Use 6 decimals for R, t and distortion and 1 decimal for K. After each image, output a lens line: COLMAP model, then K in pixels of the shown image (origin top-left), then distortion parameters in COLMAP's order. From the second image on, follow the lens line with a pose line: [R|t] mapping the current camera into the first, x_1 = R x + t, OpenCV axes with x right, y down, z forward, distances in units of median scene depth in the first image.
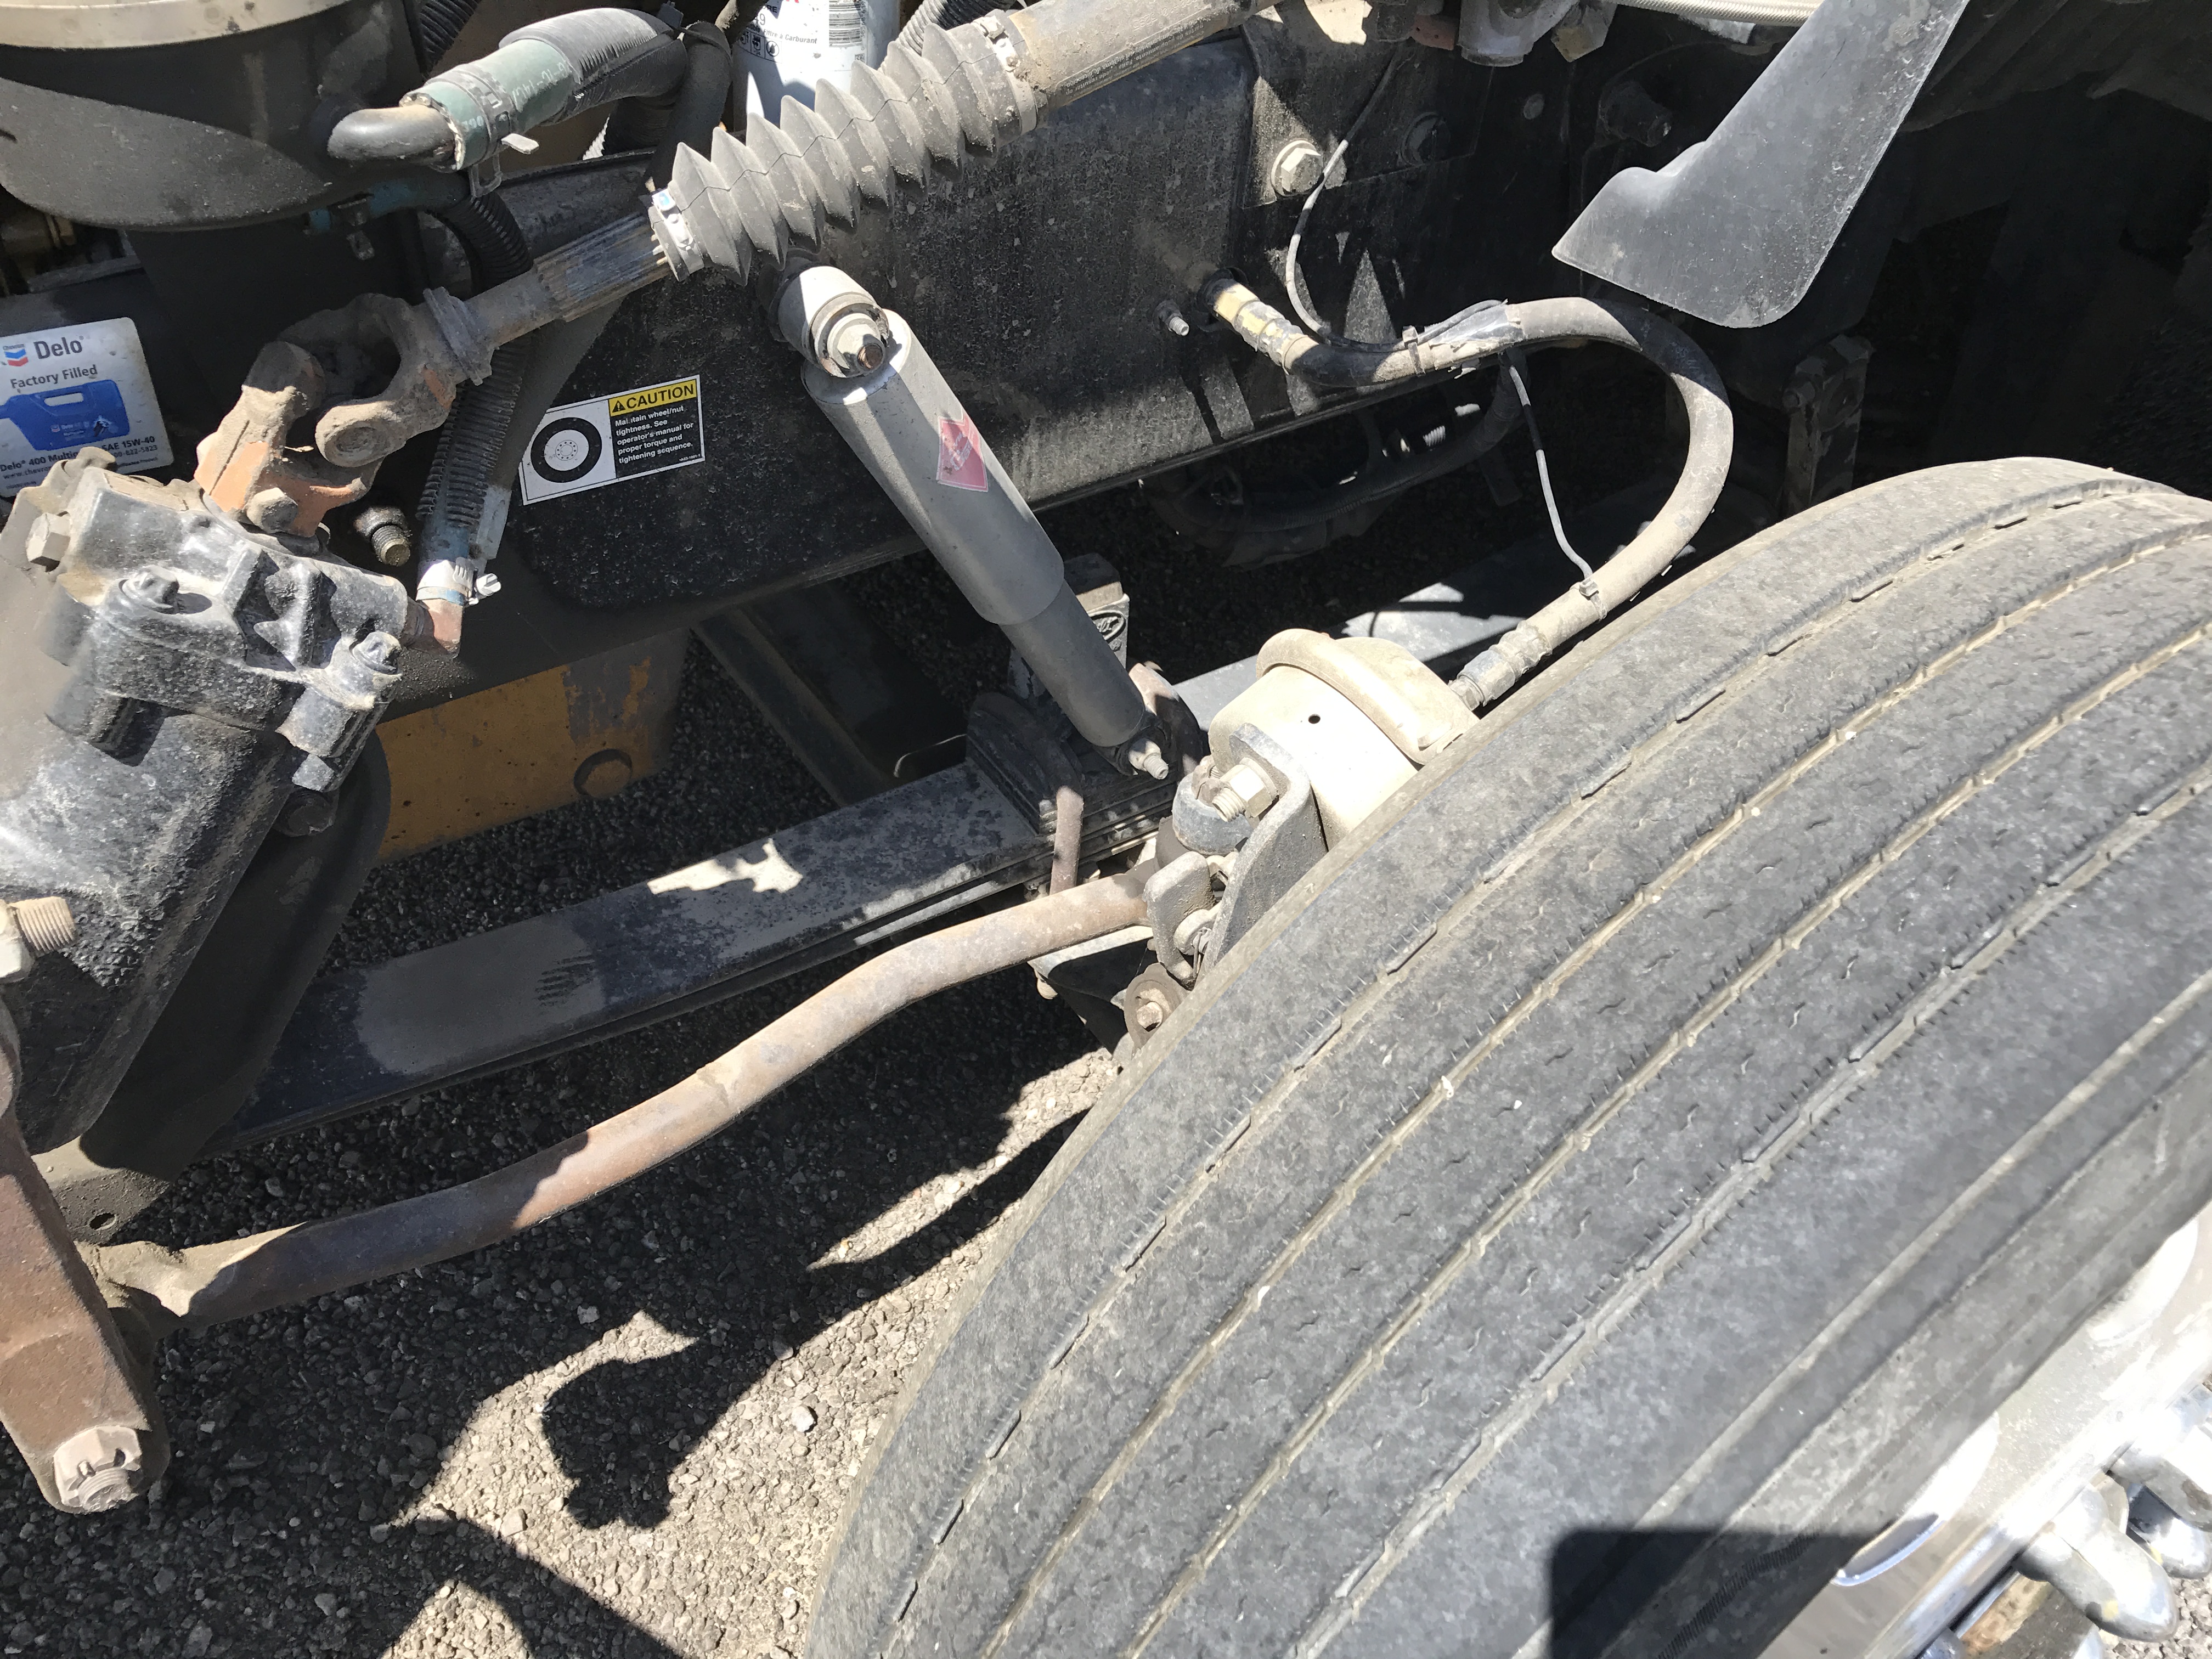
lens RADIAL K [[1839.6, 0, 1106.0], [0, 1839.6, 829.5], [0, 0, 1]] dist [0.001165, 0.022129]
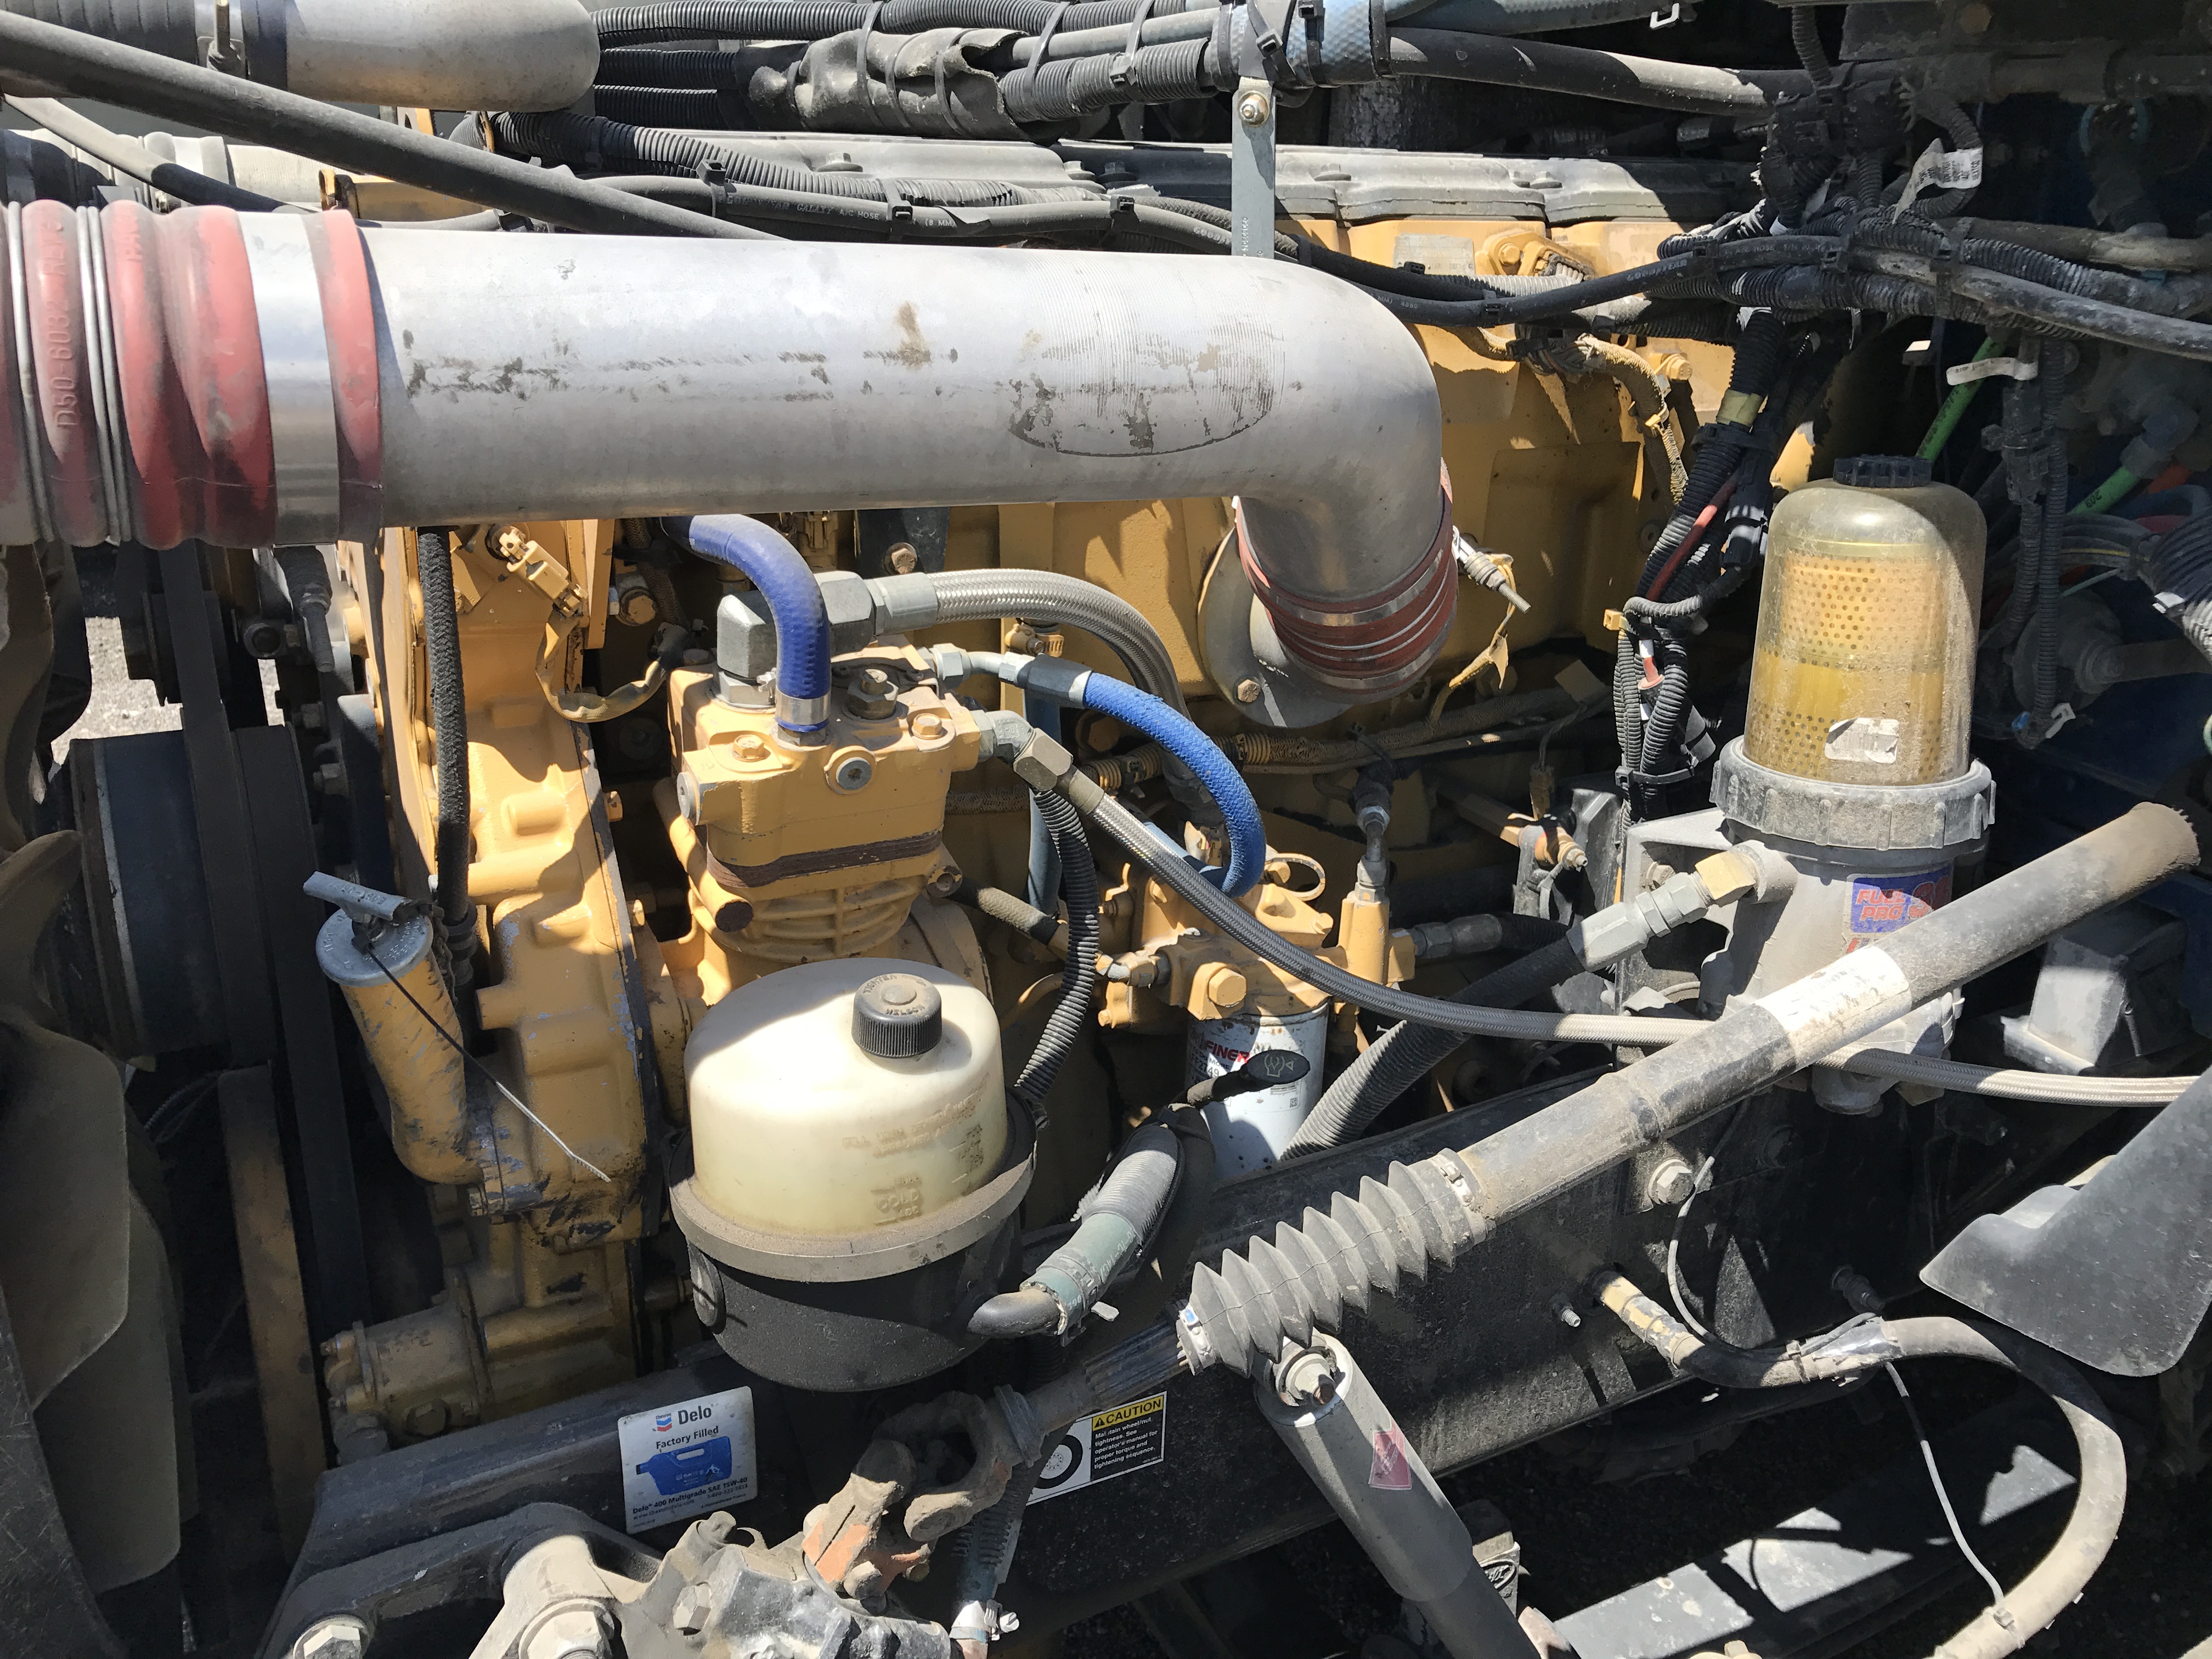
lens RADIAL K [[1842.2, 0, 1122.5], [0, 1842.2, 827.4], [0, 0, 1]] dist [-0.025947, 0.076567]
pose [[0.990317, -0.014759, -0.138038, -0.084047], [-0.039569, 0.923077, -0.382573, -0.131344], [0.133066, 0.384331, 0.913555, -0.197949]]
